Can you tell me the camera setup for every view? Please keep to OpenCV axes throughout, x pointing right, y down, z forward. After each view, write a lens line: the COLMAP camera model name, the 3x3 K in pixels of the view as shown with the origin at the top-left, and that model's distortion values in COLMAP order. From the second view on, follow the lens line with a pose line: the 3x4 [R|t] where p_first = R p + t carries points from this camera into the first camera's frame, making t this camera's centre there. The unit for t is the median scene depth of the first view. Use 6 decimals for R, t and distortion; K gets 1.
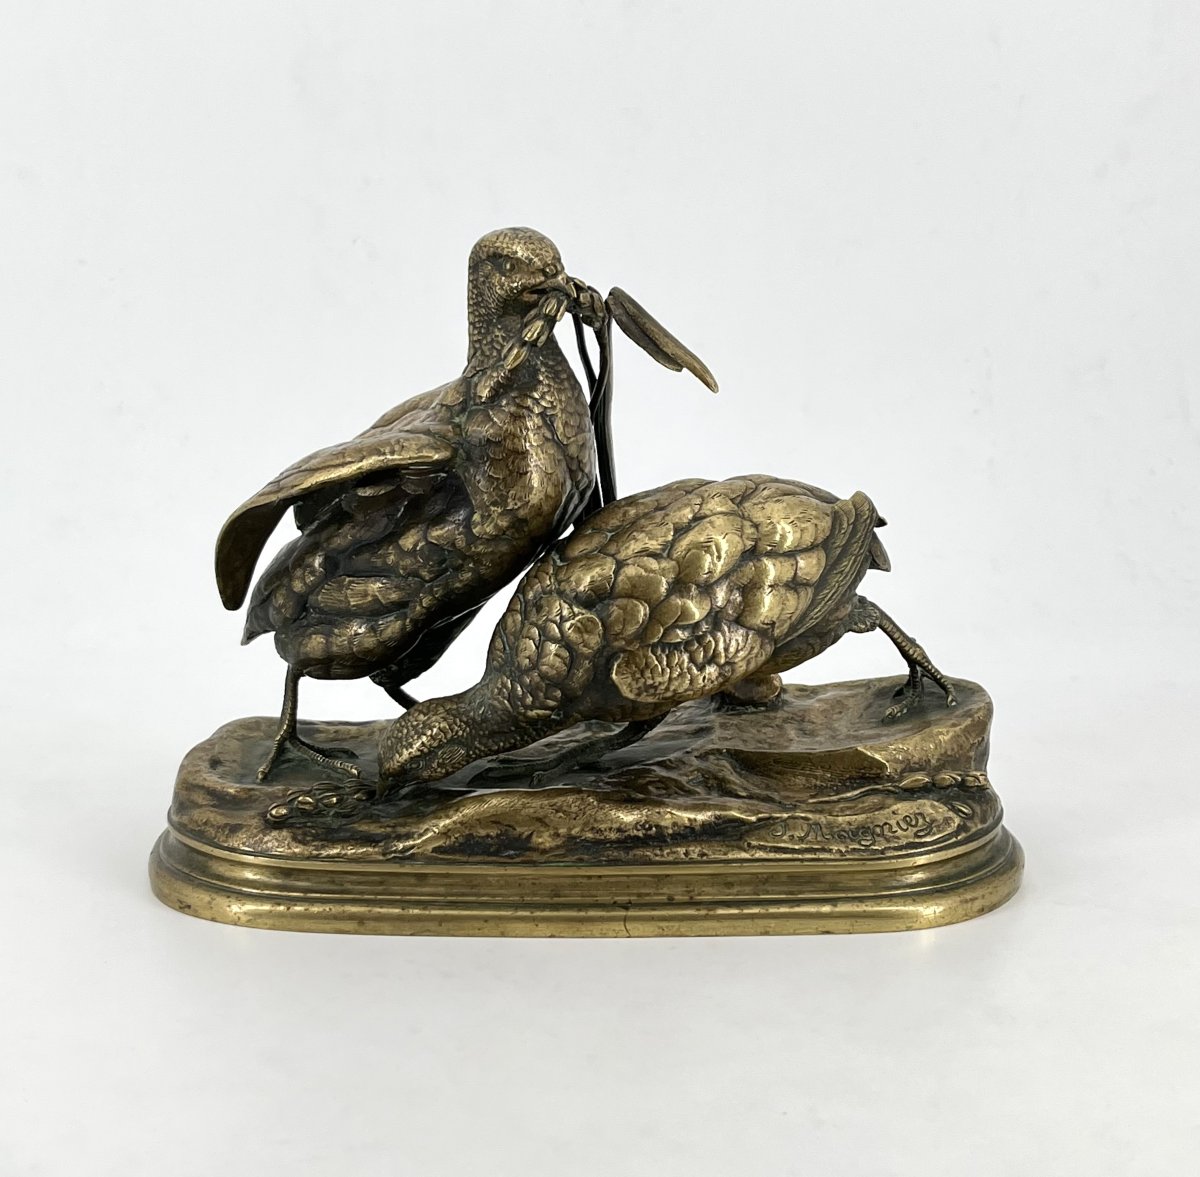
lens RADIAL K [[1972.5, 0, 601.6], [0, 1972.5, 636.1], [0, 0, 1]] dist [0.072749, 0.125755]
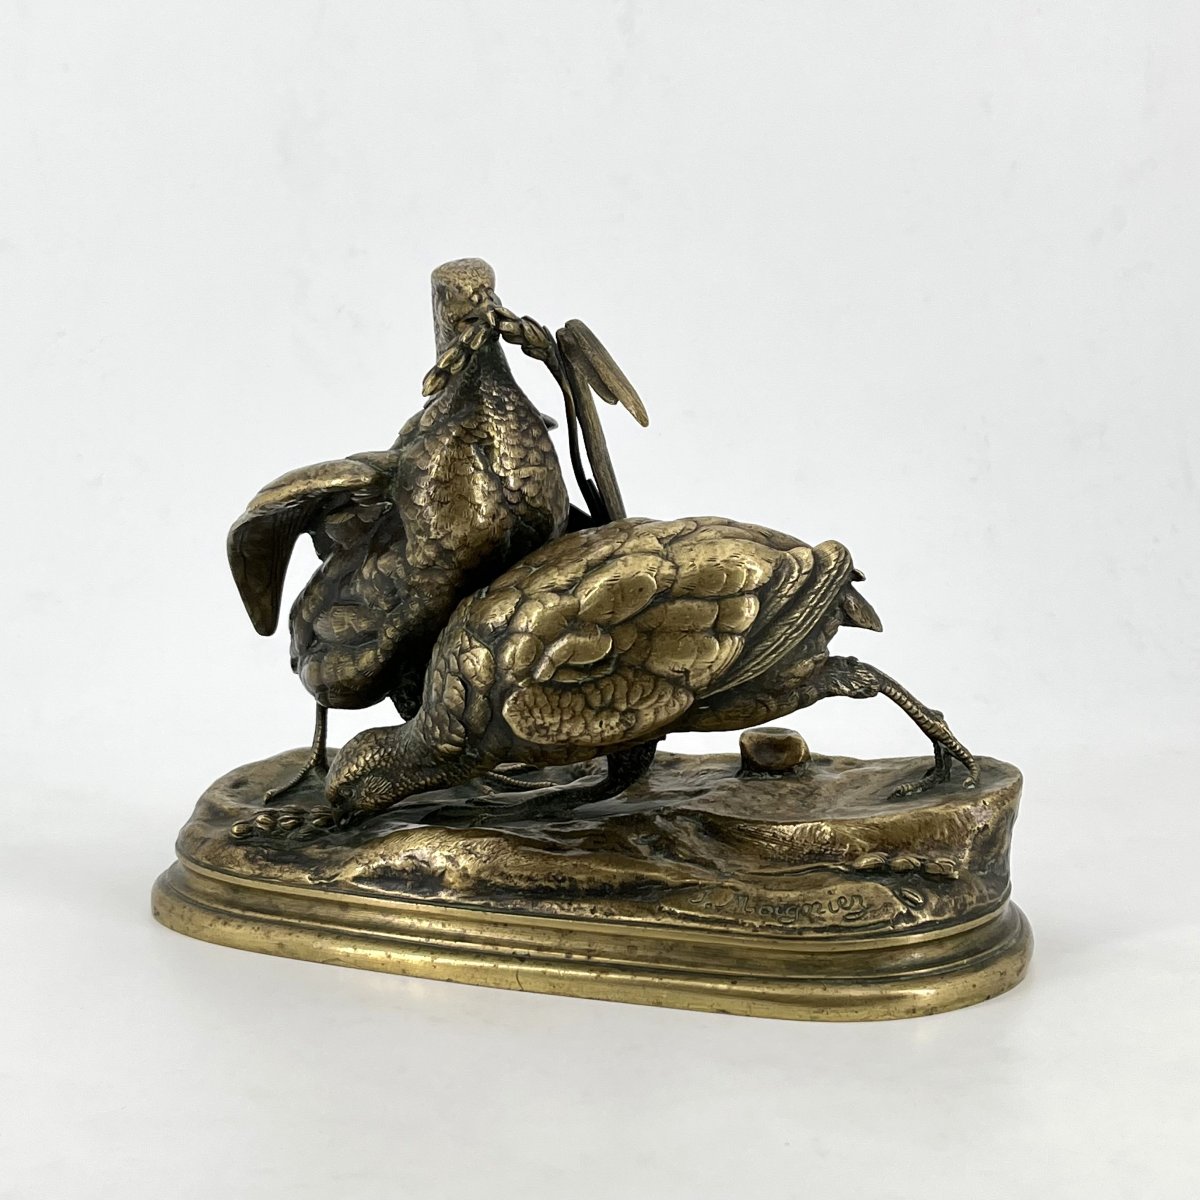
lens RADIAL K [[2061.9, 0, 600.0], [0, 2061.9, 600.0], [0, 0, 1]] dist [0.002510, 0.045937]
pose [[0.926393, 0.048423, -0.373433, 0.407432], [-0.076468, 0.995226, -0.060647, 0.021916], [0.368713, 0.084739, 0.925673, 0.075825]]
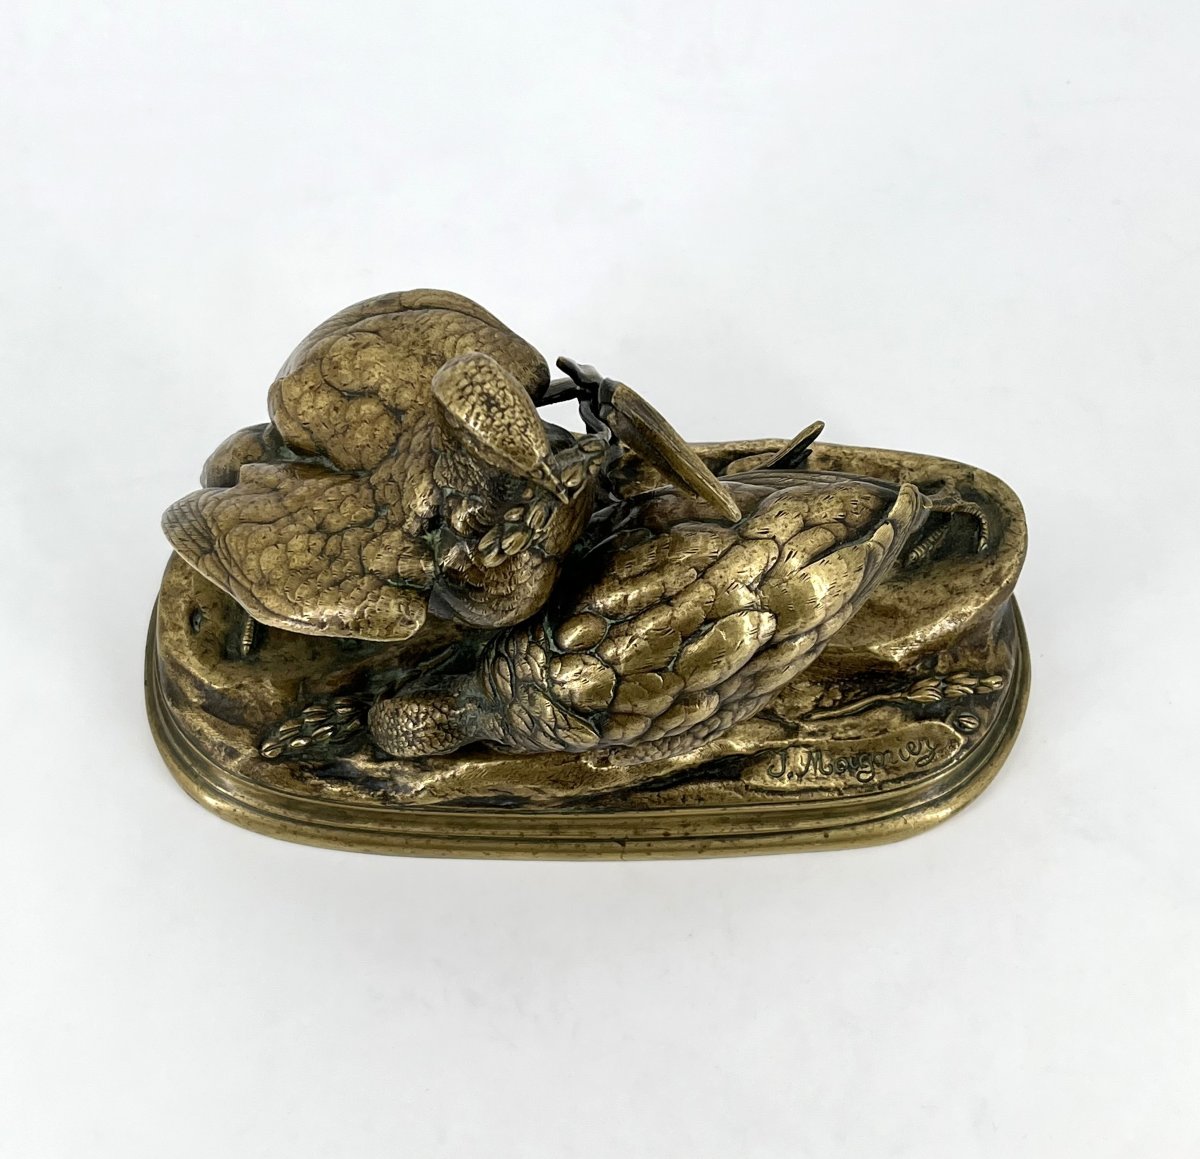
lens RADIAL K [[1992.4, 0, 557.5], [0, 1992.4, 579.1], [0, 0, 1]] dist [0.047284, 0.070787]
pose [[0.999736, 0.005294, -0.022360, 0.000944], [0.013774, 0.640800, 0.767584, -0.741572], [0.018392, -0.767690, 0.640558, 0.435399]]
